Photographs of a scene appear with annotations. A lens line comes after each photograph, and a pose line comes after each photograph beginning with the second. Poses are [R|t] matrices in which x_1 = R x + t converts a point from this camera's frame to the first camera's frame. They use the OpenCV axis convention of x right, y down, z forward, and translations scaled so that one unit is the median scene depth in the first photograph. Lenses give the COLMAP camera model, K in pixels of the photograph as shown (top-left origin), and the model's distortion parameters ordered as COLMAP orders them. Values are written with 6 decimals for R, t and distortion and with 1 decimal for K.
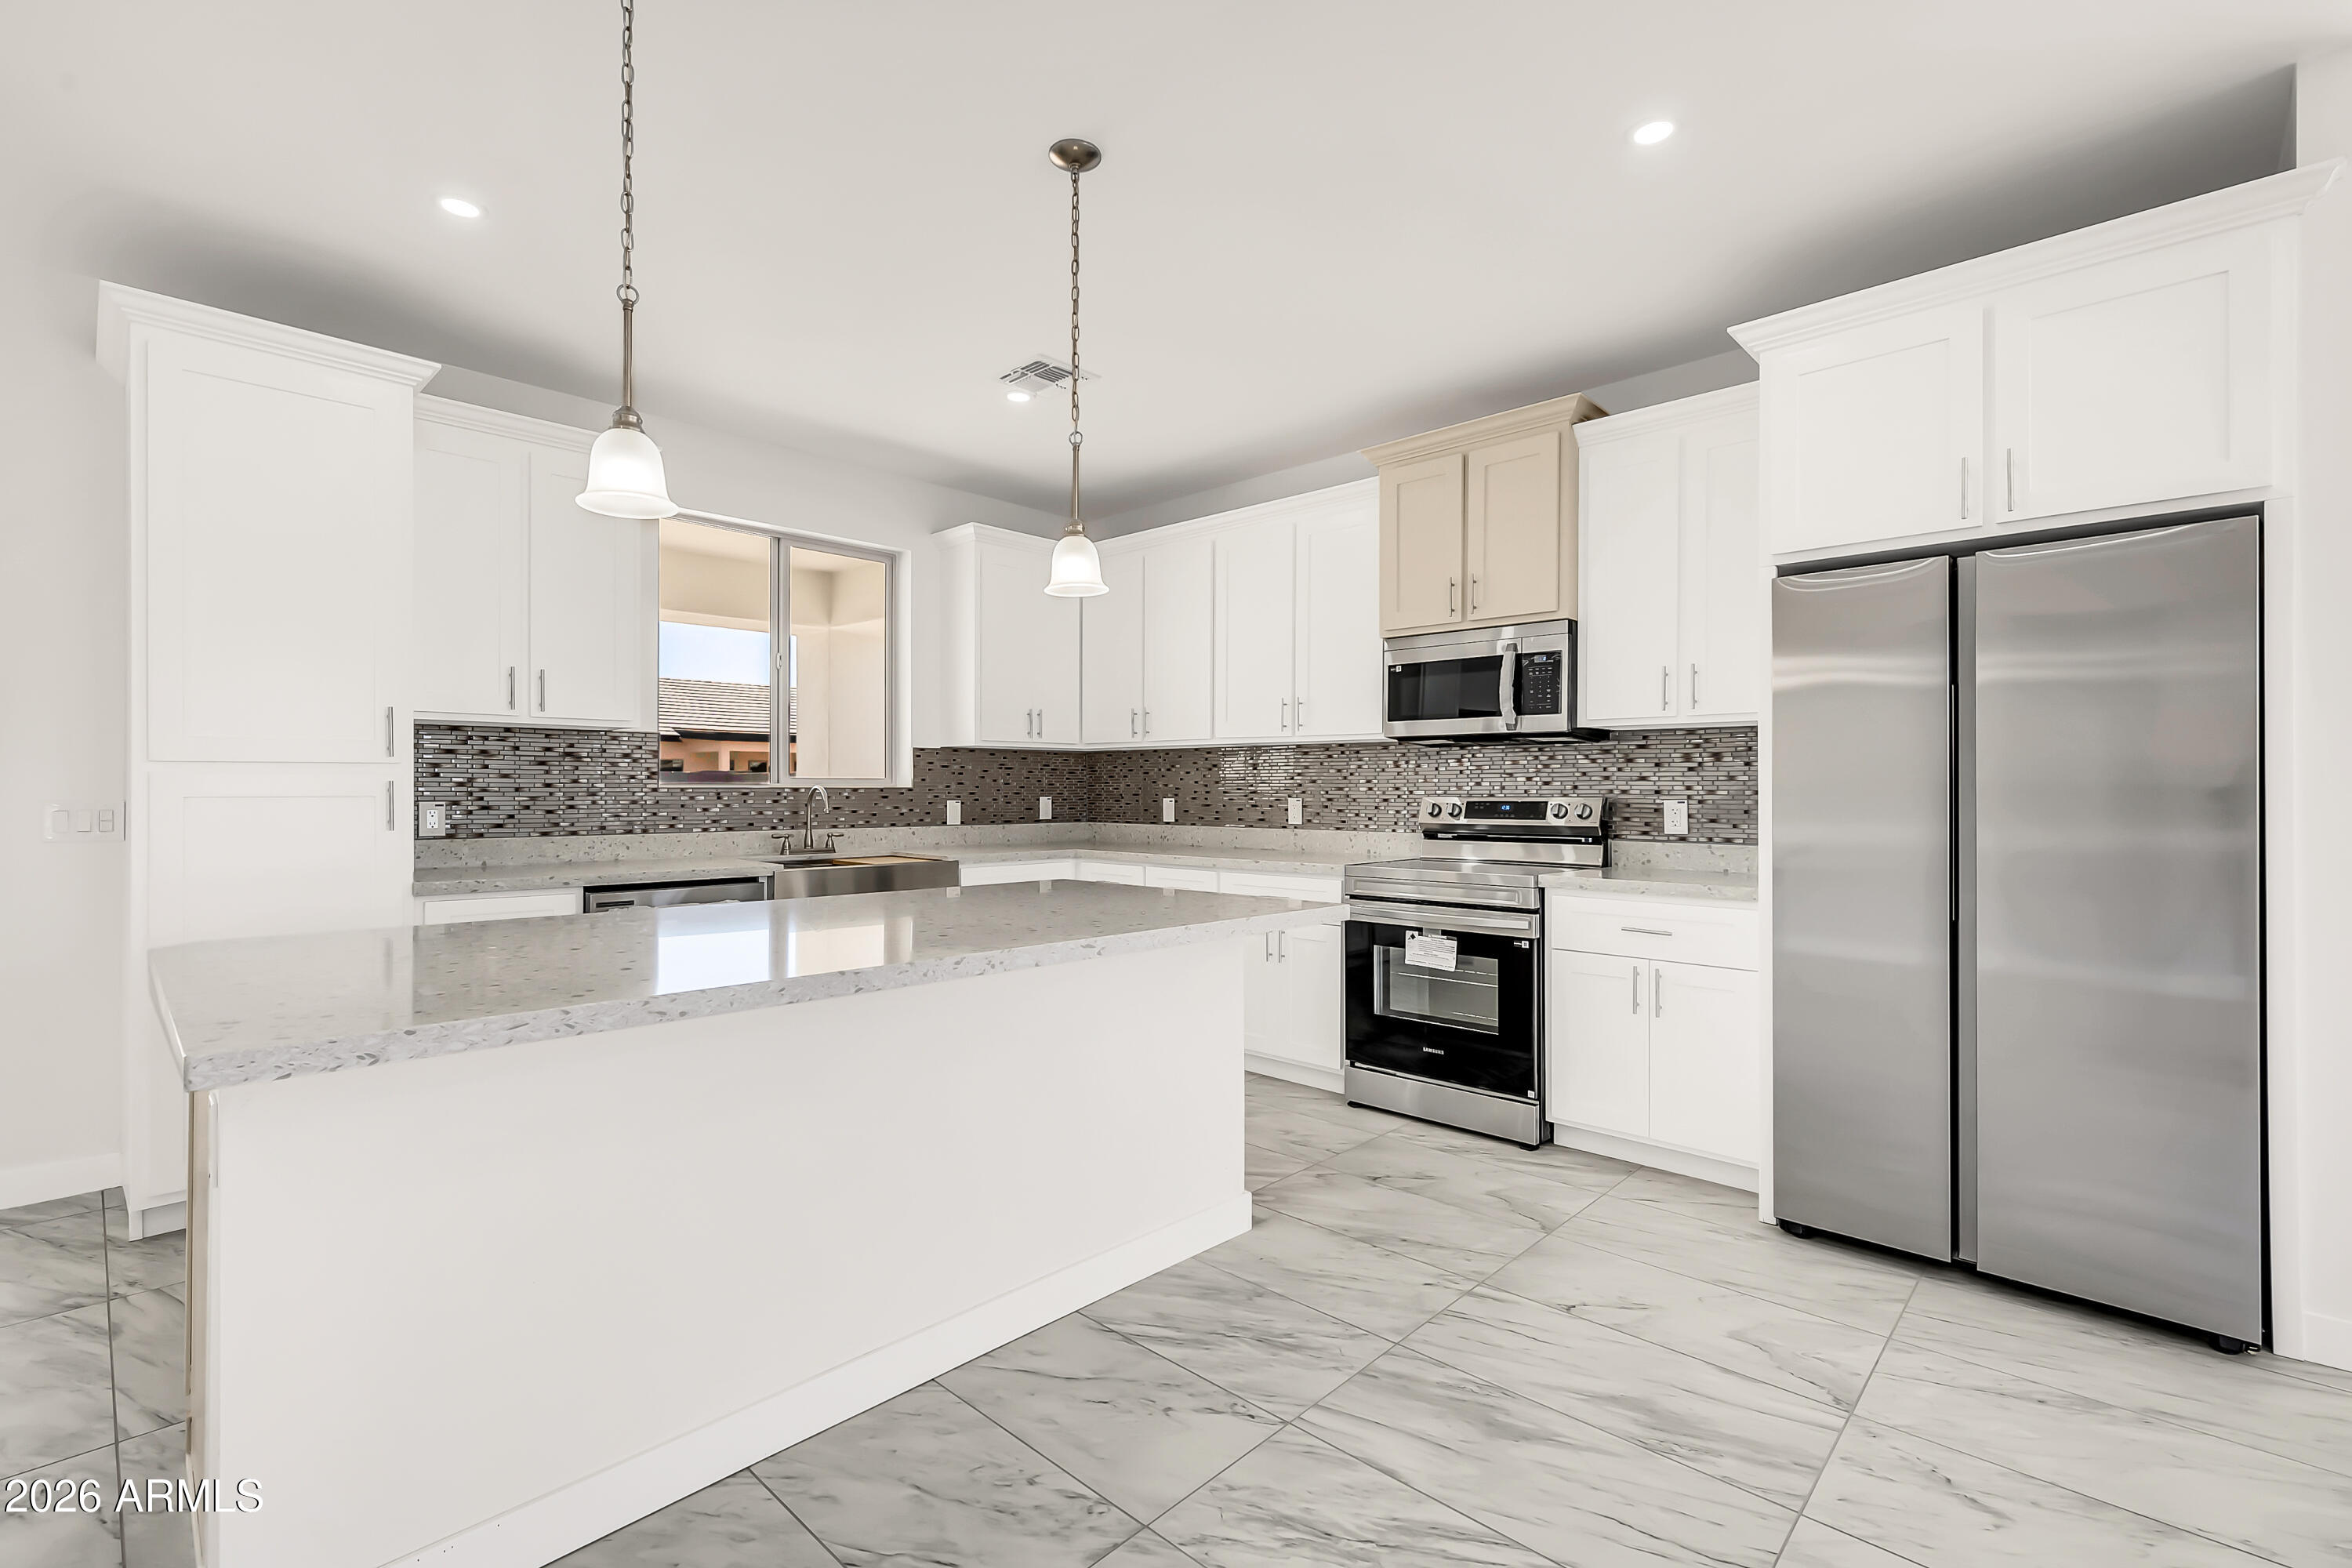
lens RADIAL K [[1043.3, 0, 1185.1], [0, 1043.3, 788.4], [0, 0, 1]] dist [0.000700, -0.000081]
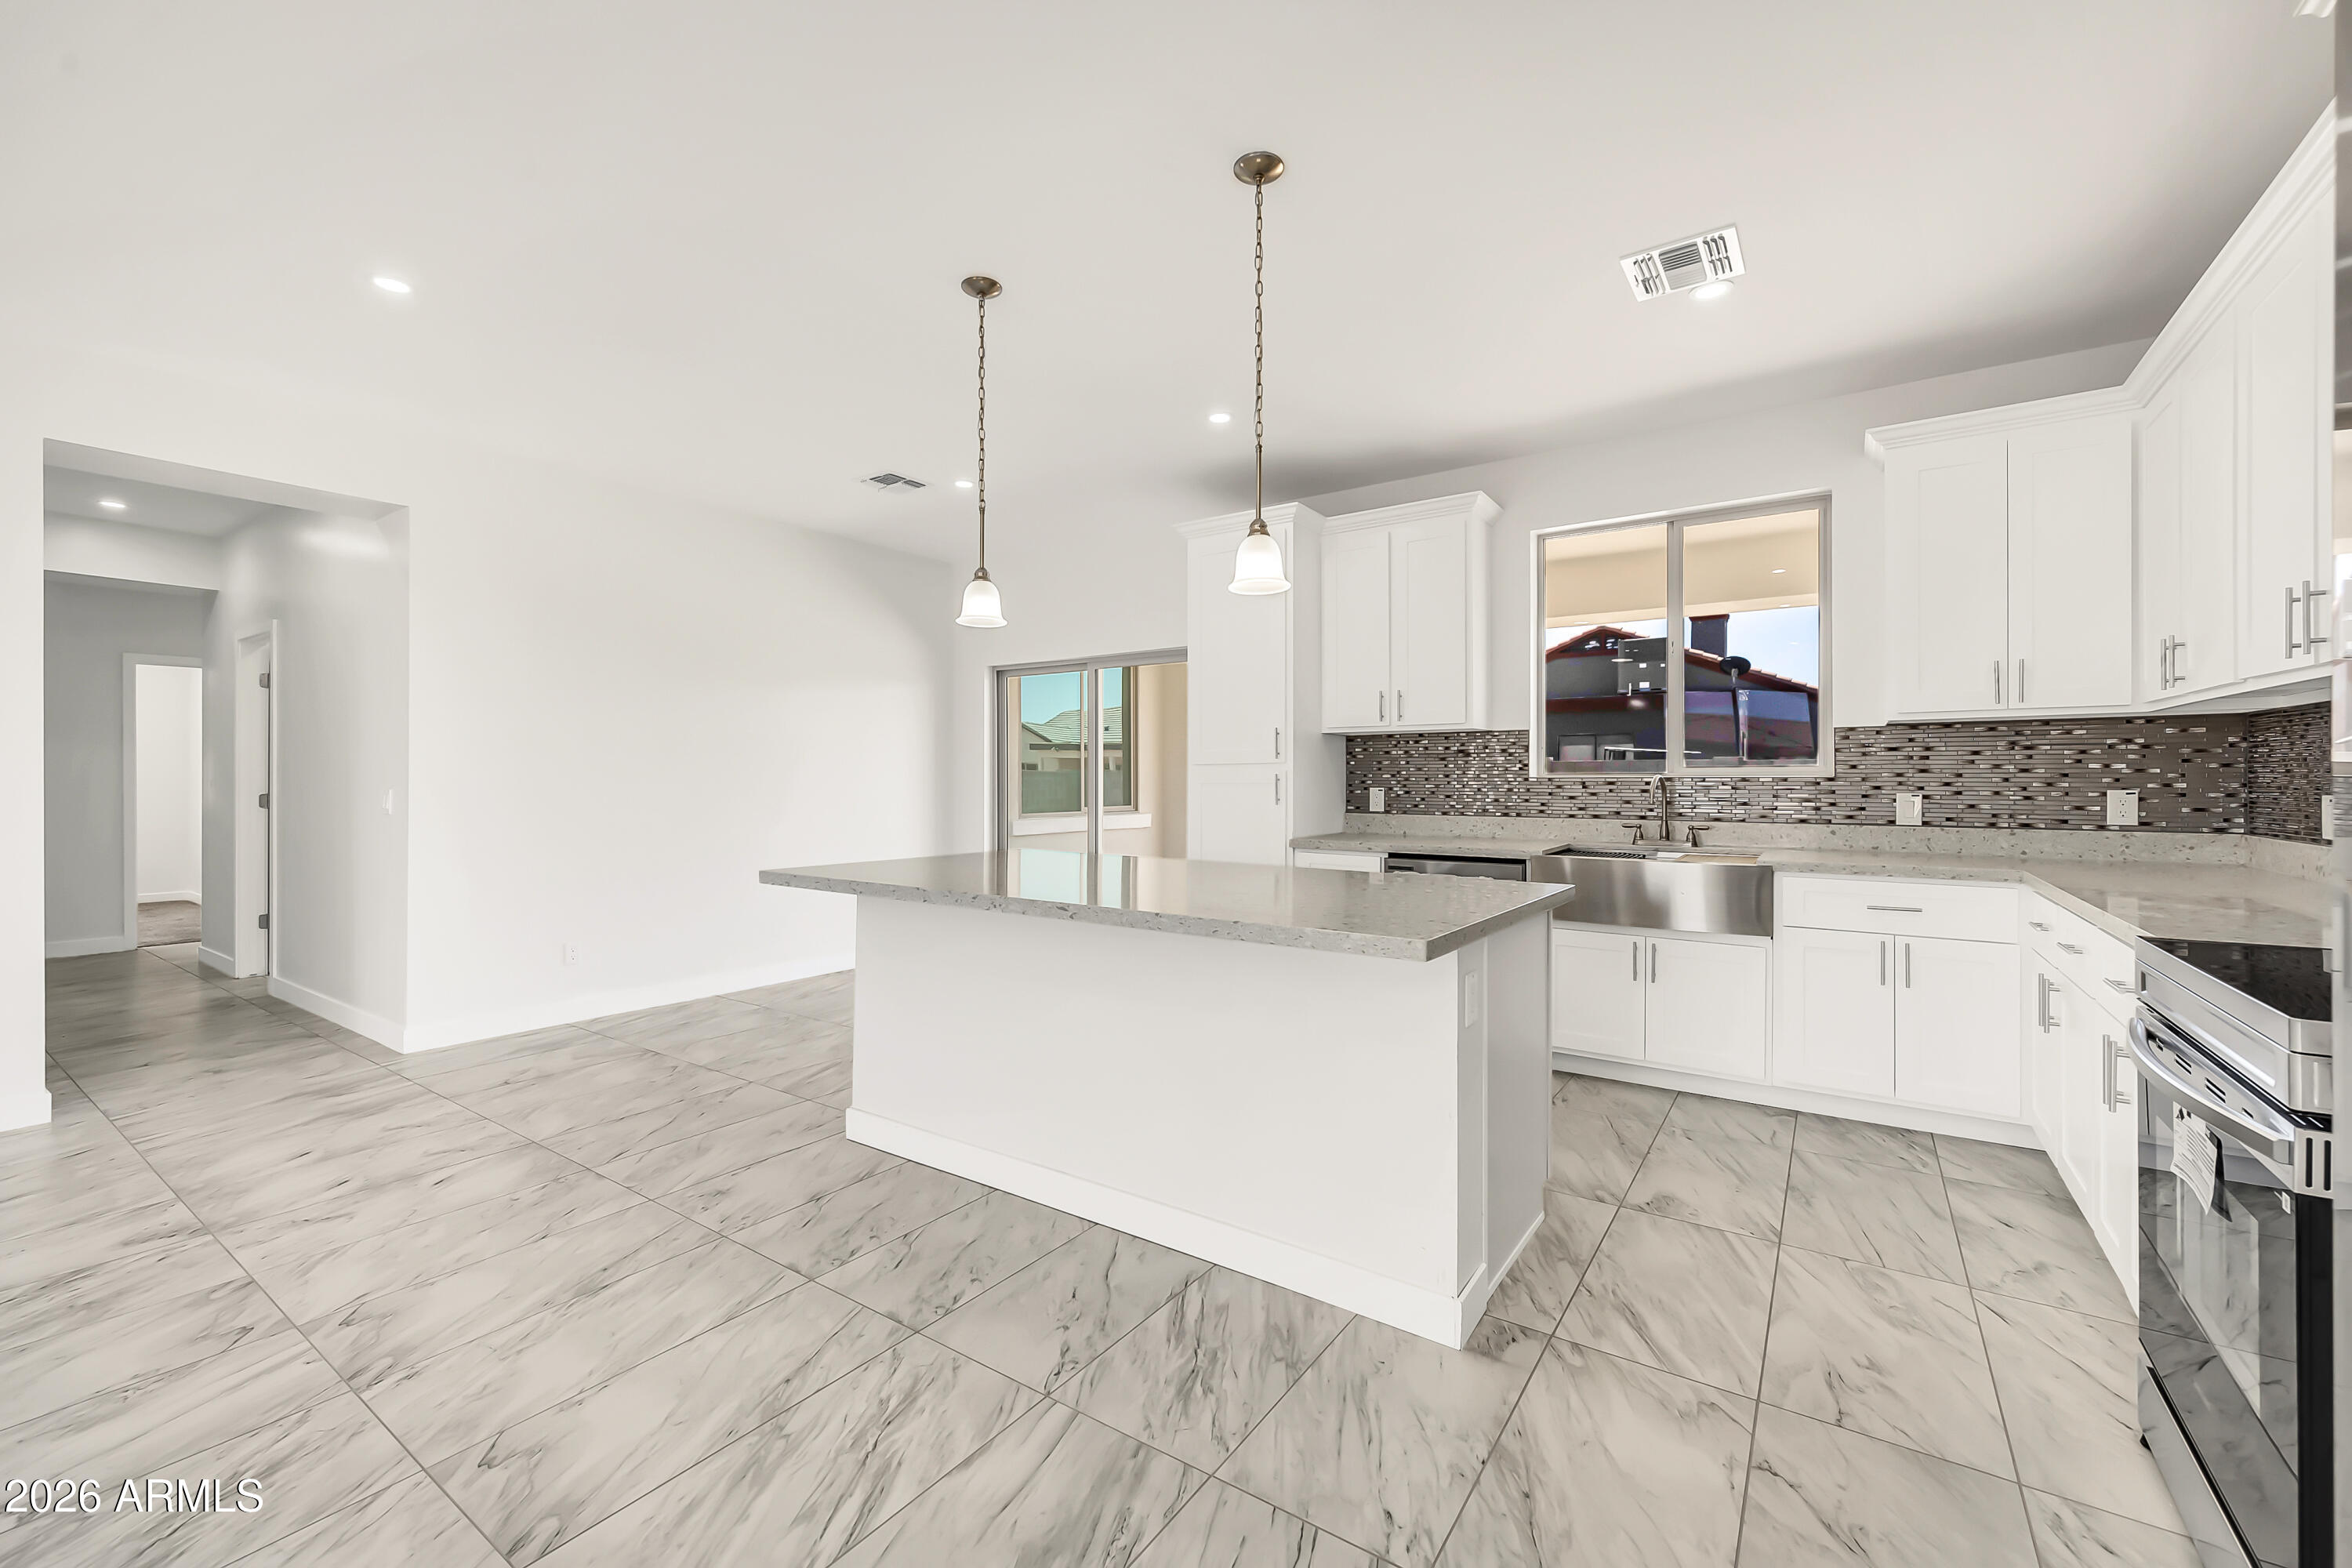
lens RADIAL K [[960.1, 0, 1169.3], [0, 960.1, 779.0], [0, 0, 1]] dist [-0.000954, -0.000158]
pose [[0.143306, -0.001078, -0.989678, 0.554231], [0.001529, 0.999998, -0.000867, 0.001184], [0.989677, -0.001389, 0.143308, 0.519019]]
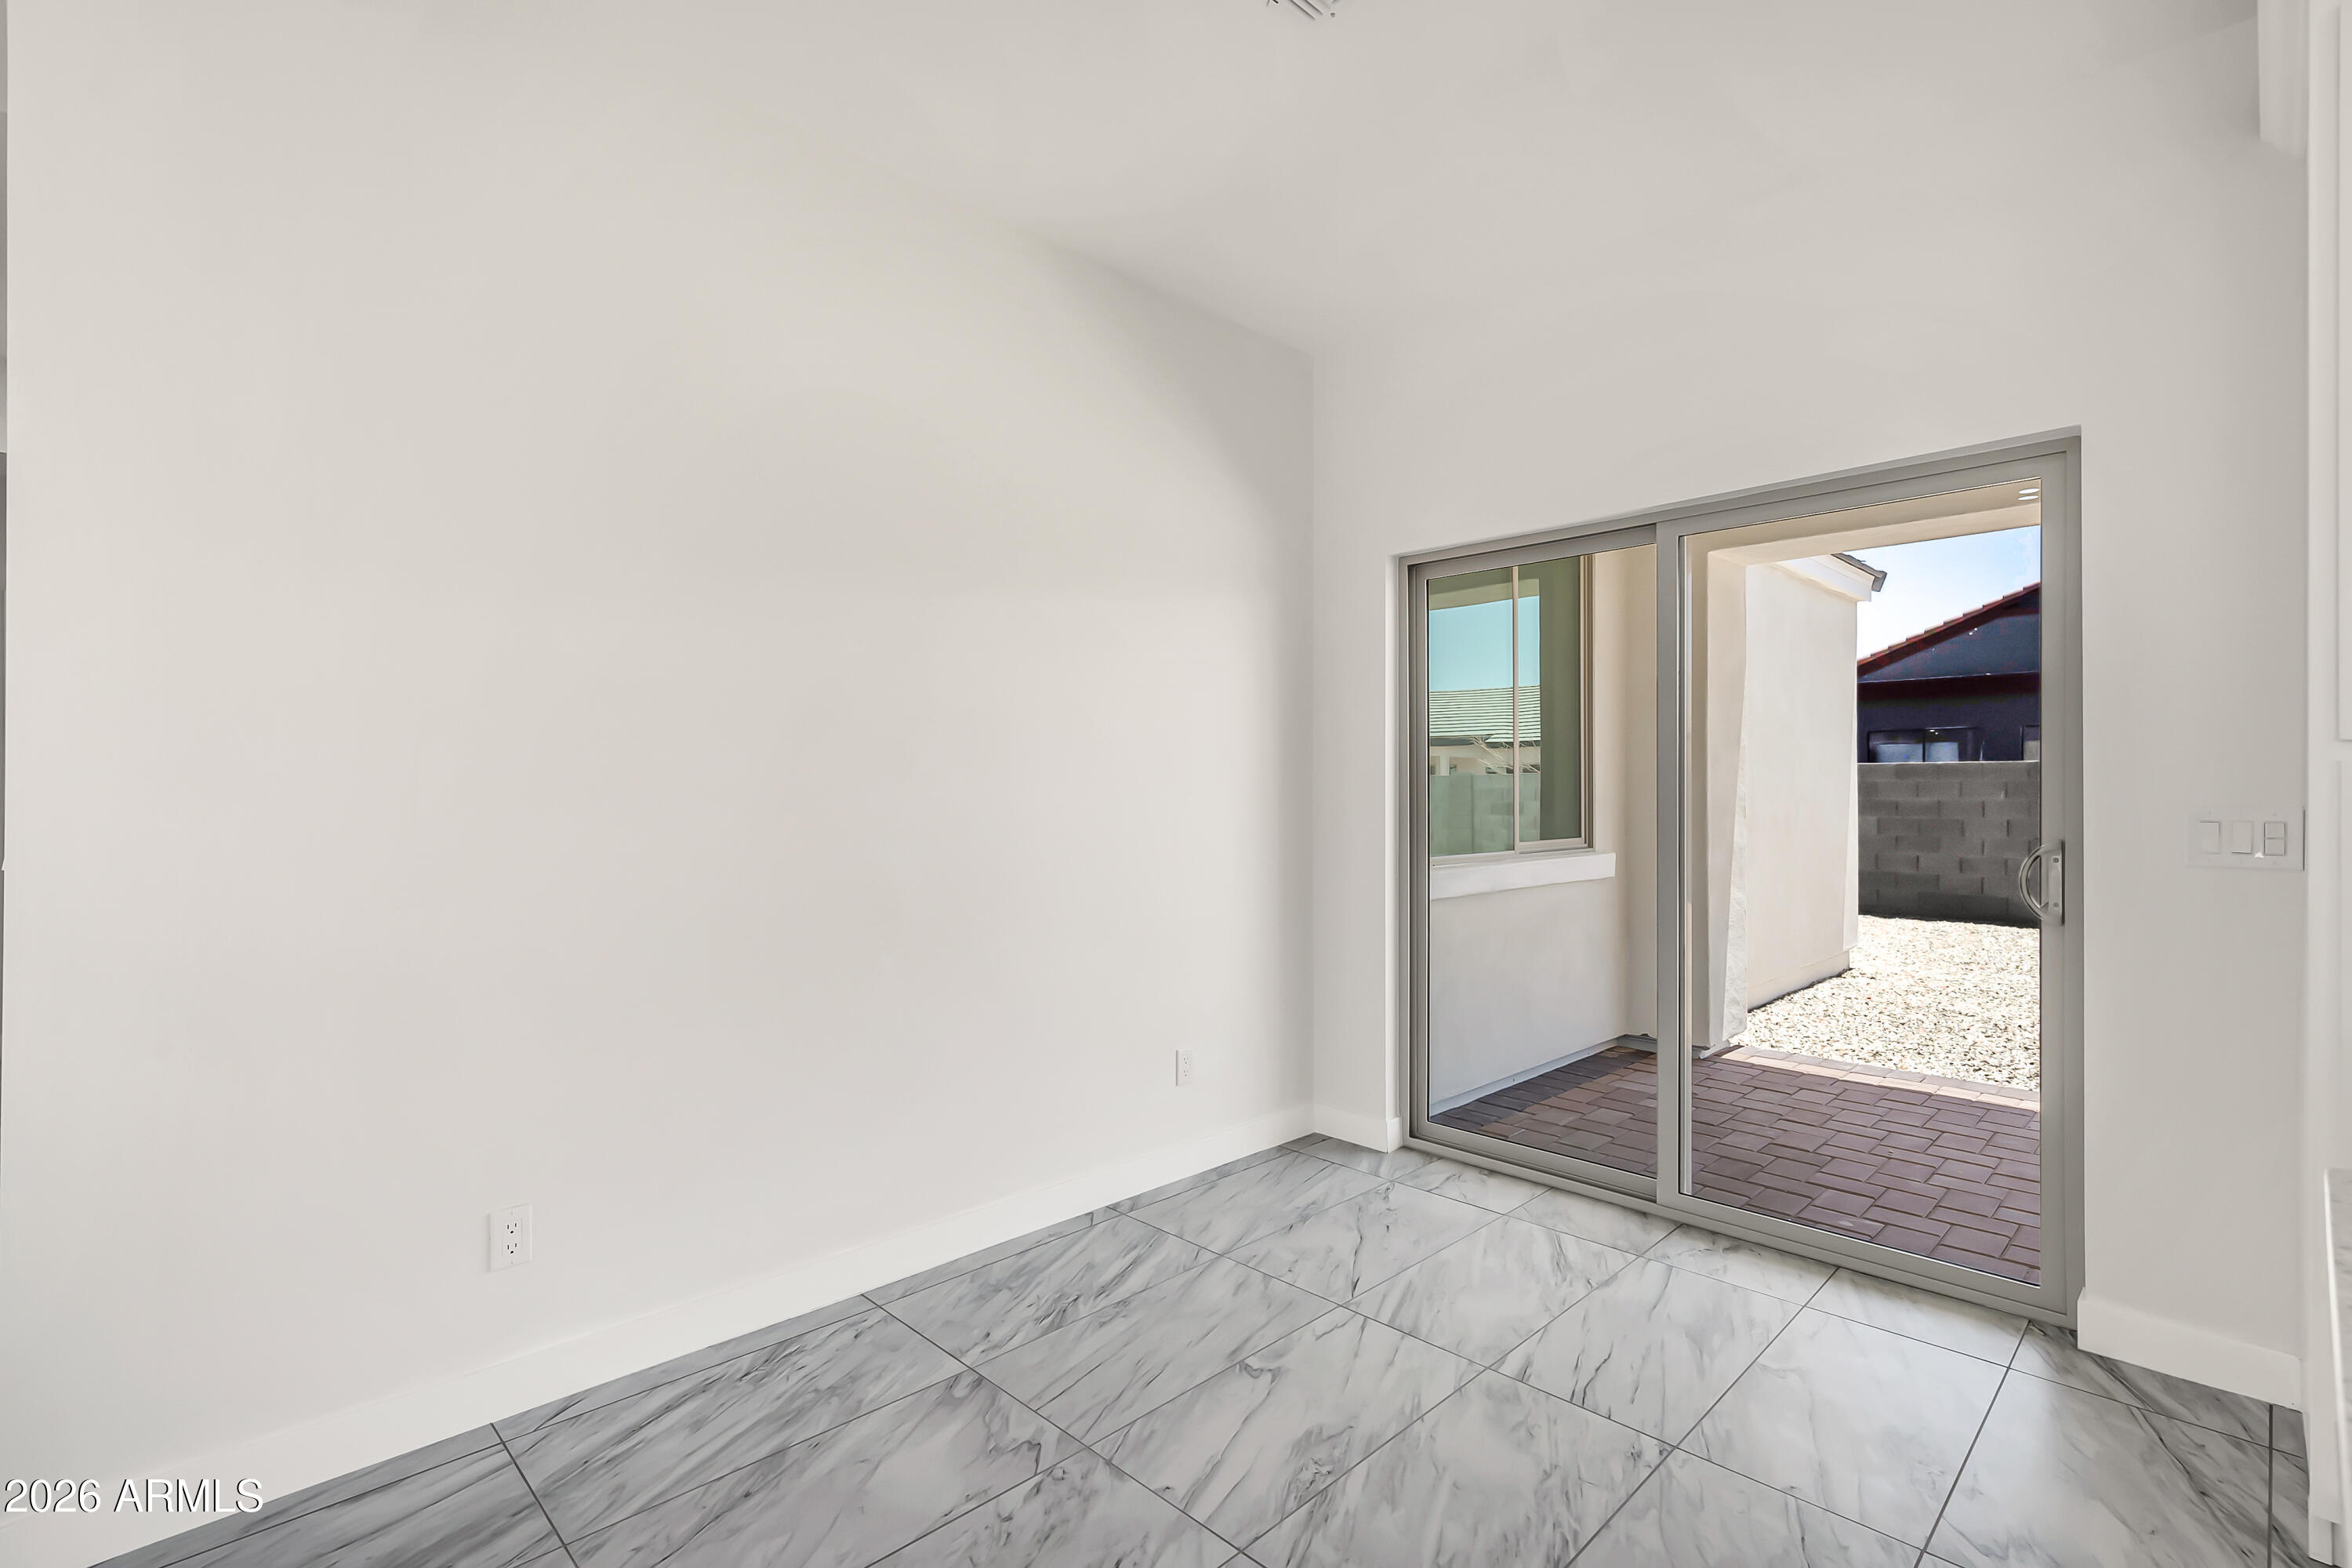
lens RADIAL K [[1082.8, 0, 1171.5], [0, 1082.8, 791.5], [0, 0, 1]] dist [0.000389, 0.000637]
pose [[-0.040092, 0.000483, -0.999196, -0.274562], [0.002435, 0.999997, 0.000385, -0.000240], [0.999193, -0.002417, -0.040093, 0.281864]]
